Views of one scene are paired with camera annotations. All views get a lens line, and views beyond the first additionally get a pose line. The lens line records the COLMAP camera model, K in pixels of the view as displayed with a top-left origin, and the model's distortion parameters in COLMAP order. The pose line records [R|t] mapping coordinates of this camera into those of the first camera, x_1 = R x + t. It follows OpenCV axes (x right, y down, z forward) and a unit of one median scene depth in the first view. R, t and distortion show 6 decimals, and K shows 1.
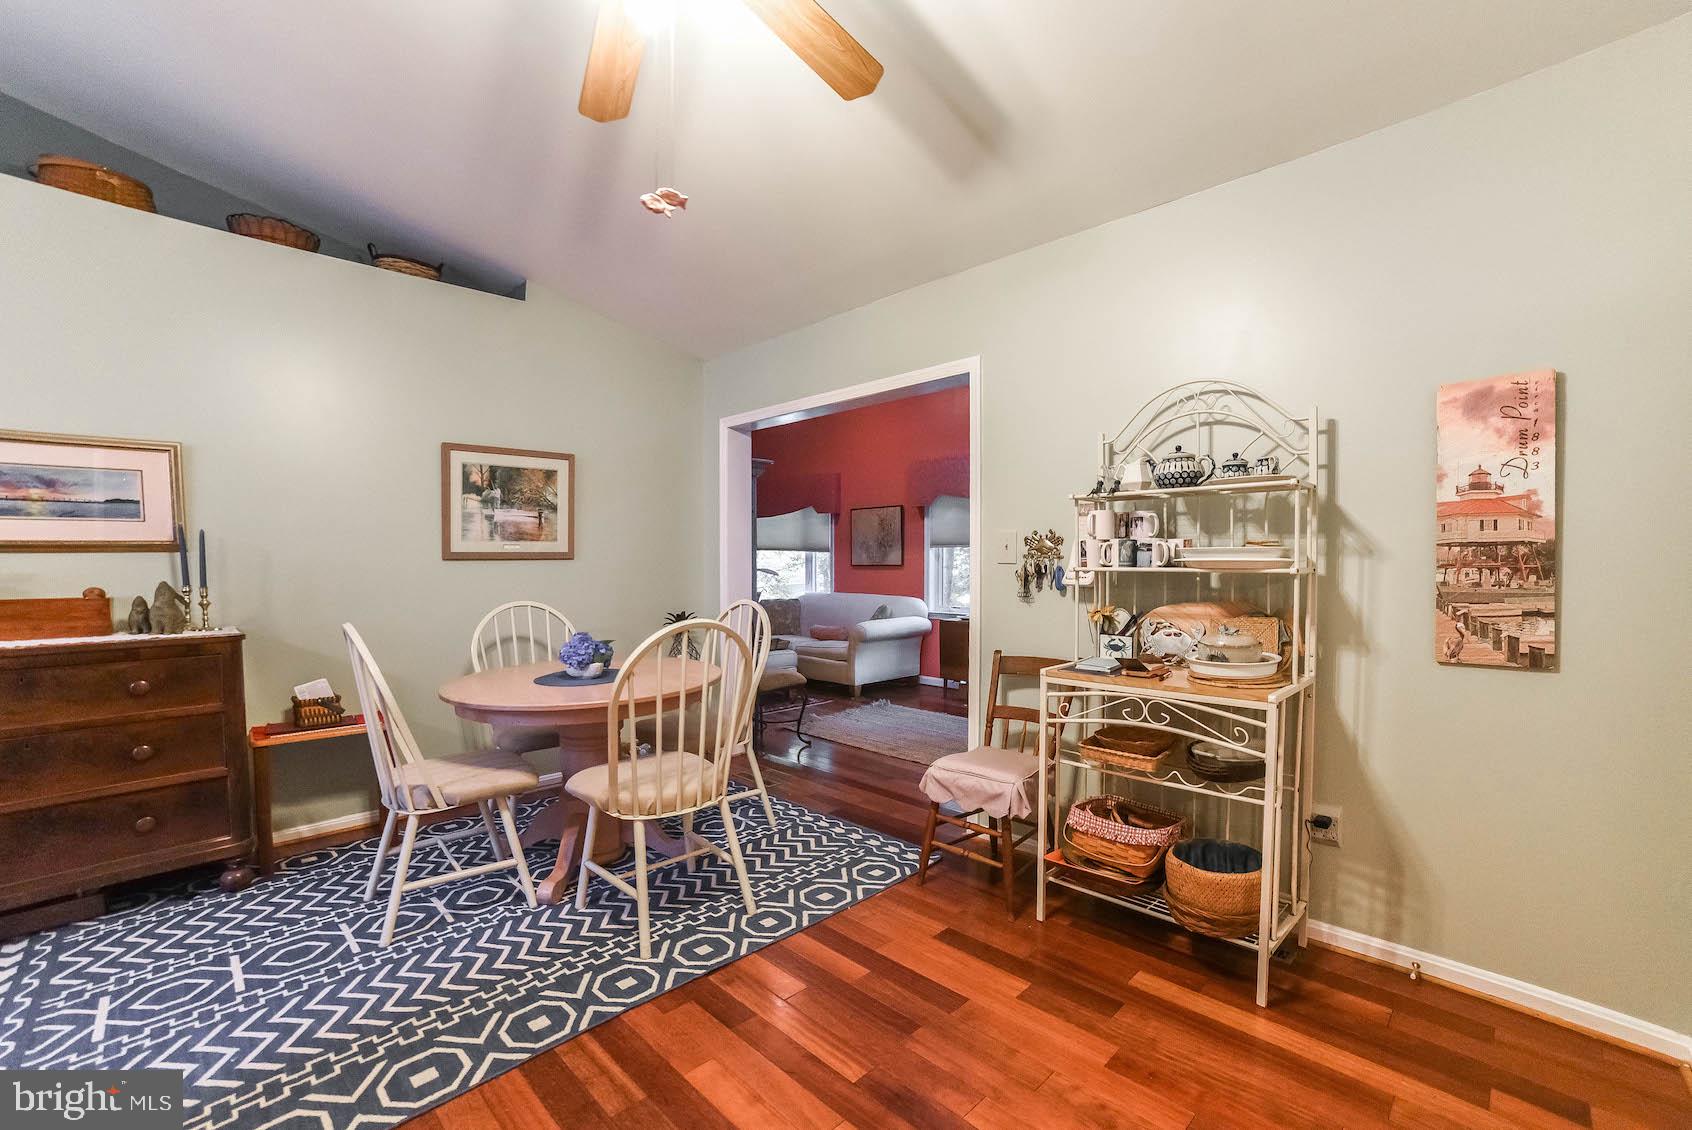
lens RADIAL K [[709.9, 0, 838.1], [0, 709.9, 581.4], [0, 0, 1]] dist [-0.086400, 0.037297]
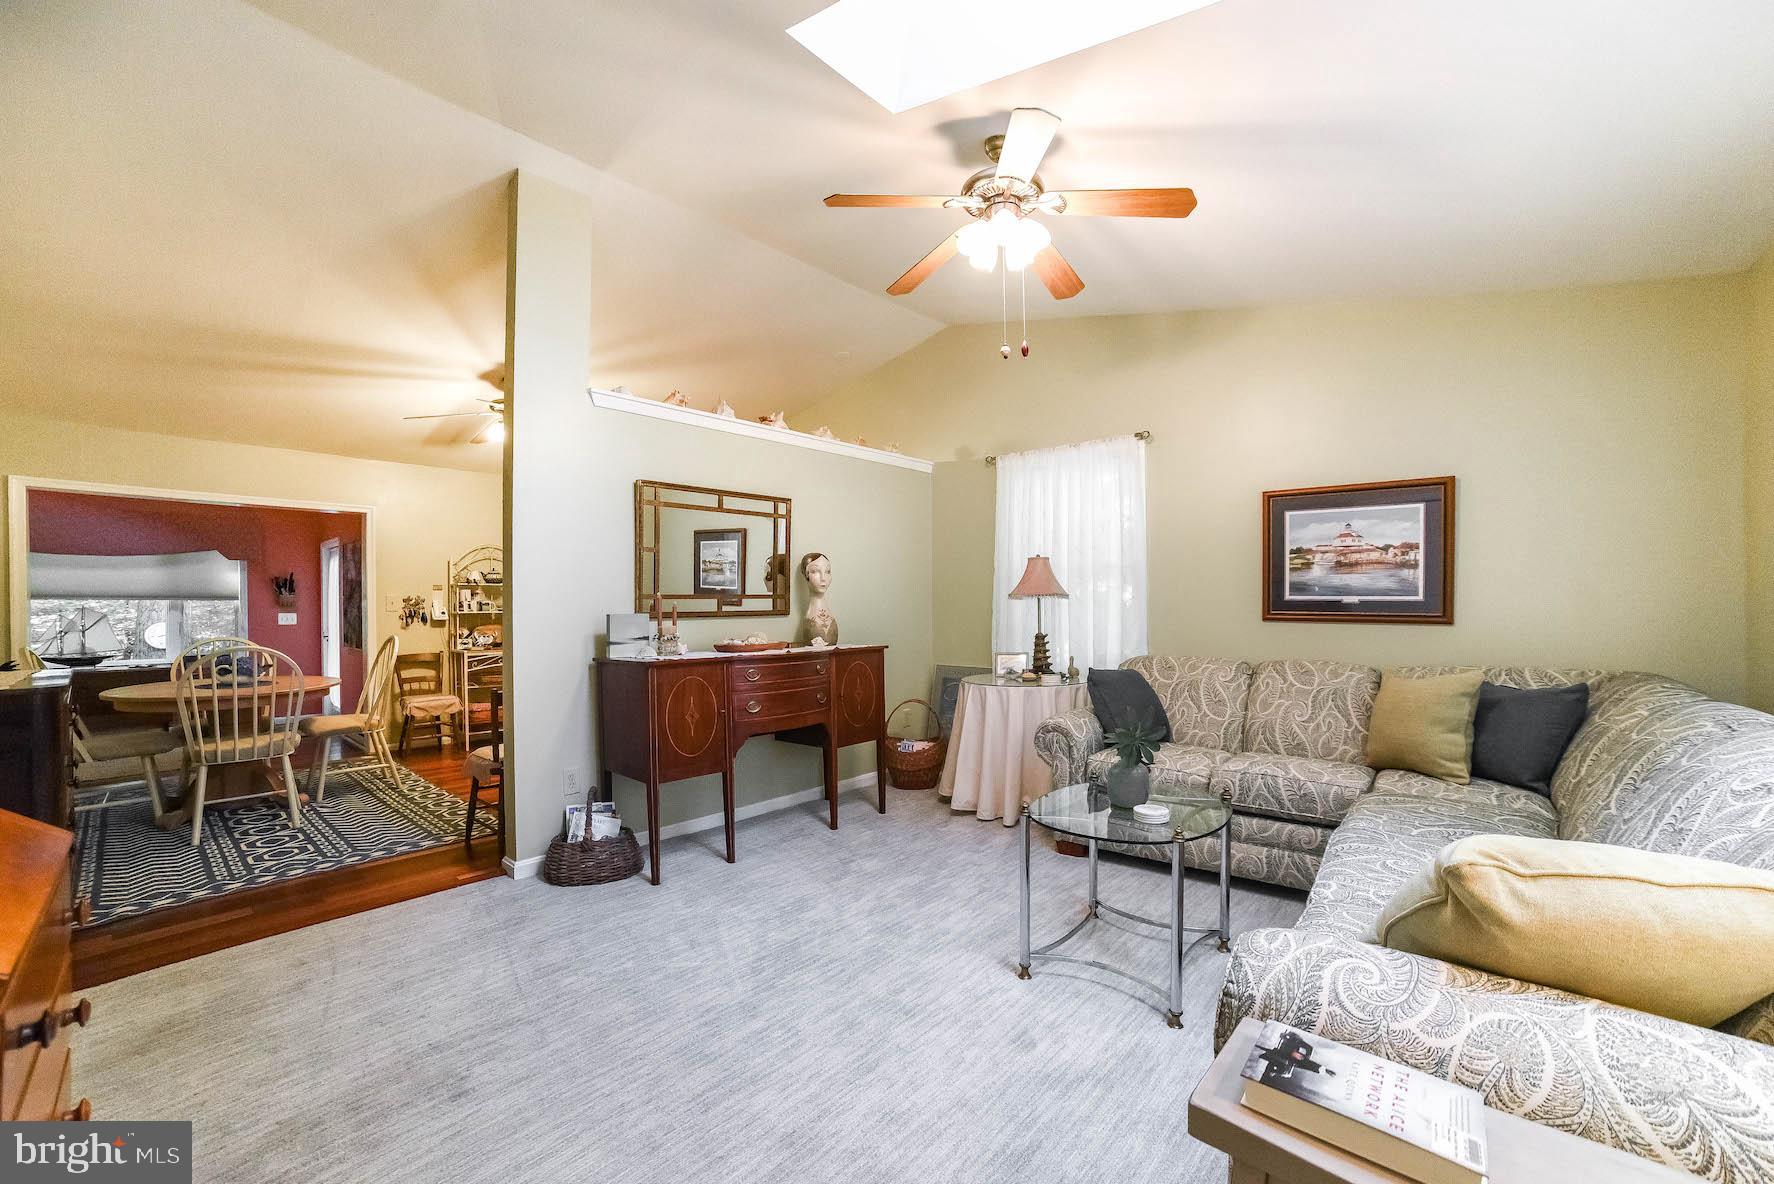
lens RADIAL K [[734.9, 0, 915.5], [0, 734.9, 608.5], [0, 0, 1]] dist [-0.086695, 0.033907]
pose [[-0.091304, 0.003987, 0.995815, -2.350966], [0.035219, 0.999379, -0.000772, 0.027306], [-0.995200, 0.035001, -0.091388, -0.394615]]
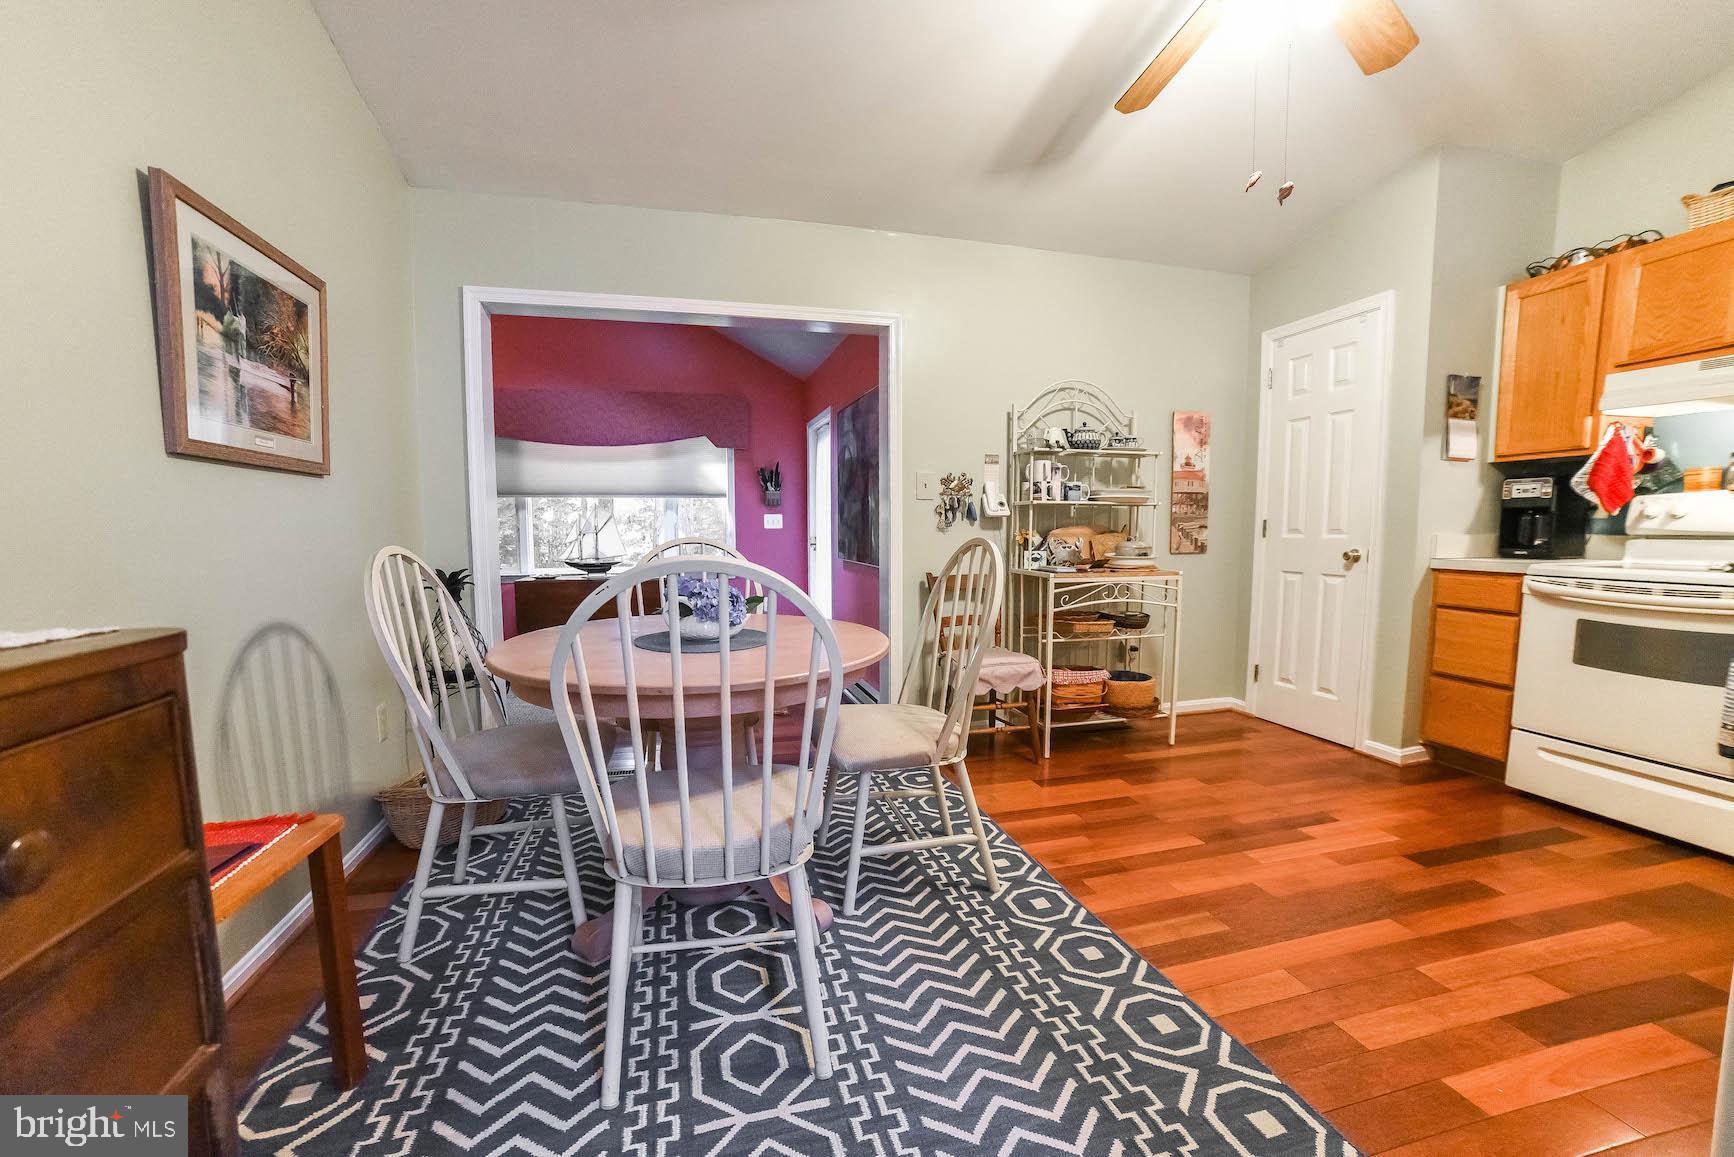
lens RADIAL K [[727.5, 0, 858.9], [0, 727.5, 595.3], [0, 0, 1]] dist [-0.086400, 0.037297]
pose [[0.491048, -0.077972, 0.867636, -1.062073], [0.024711, 0.996832, 0.075597, 0.048187], [-0.870782, -0.015682, 0.491420, 0.600448]]
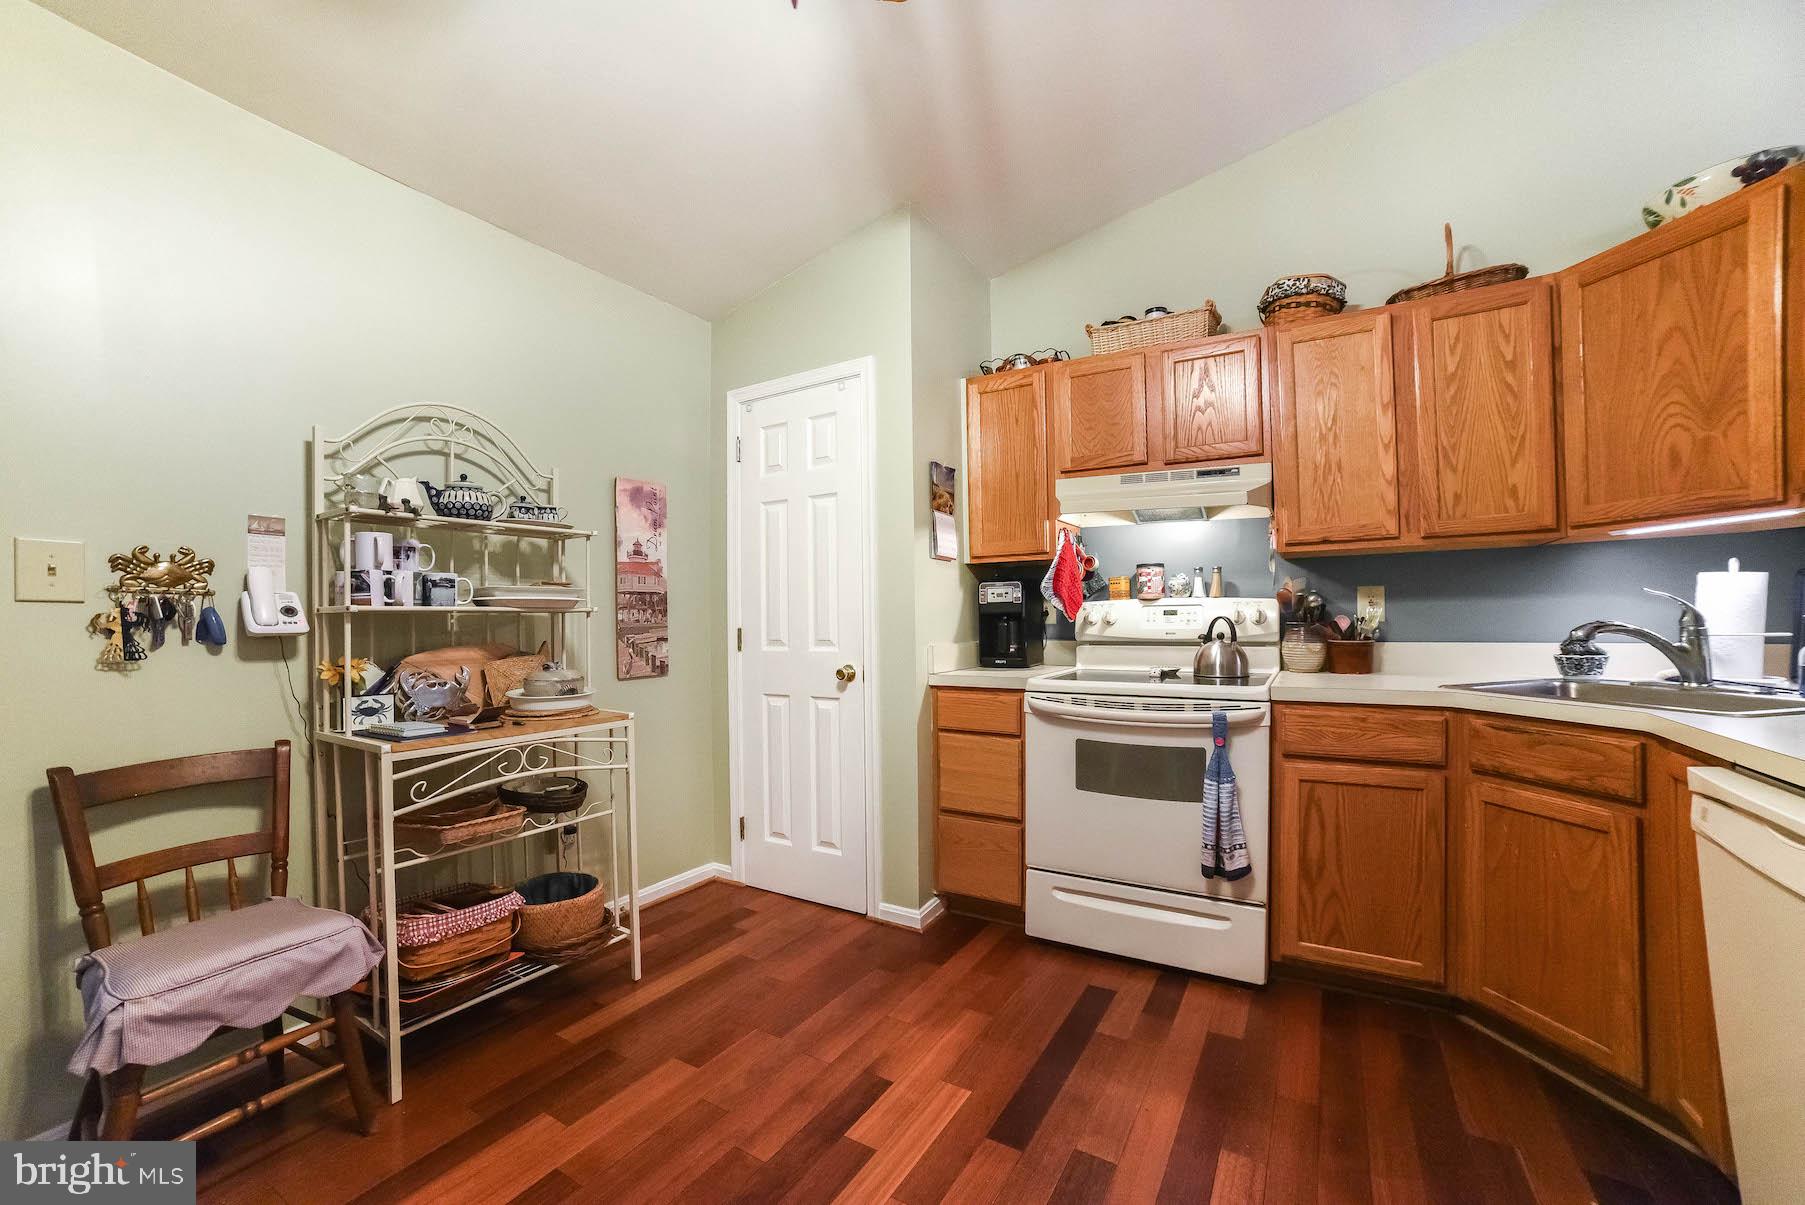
lens RADIAL K [[729.0, 0, 919.8], [0, 729.0, 618.2], [0, 0, 1]] dist [-0.081372, 0.034618]
pose [[-0.268299, 0.010495, 0.963279, -0.518308], [0.042061, 0.999115, 0.000830, 0.016708], [-0.962417, 0.040739, -0.268503, 0.628174]]
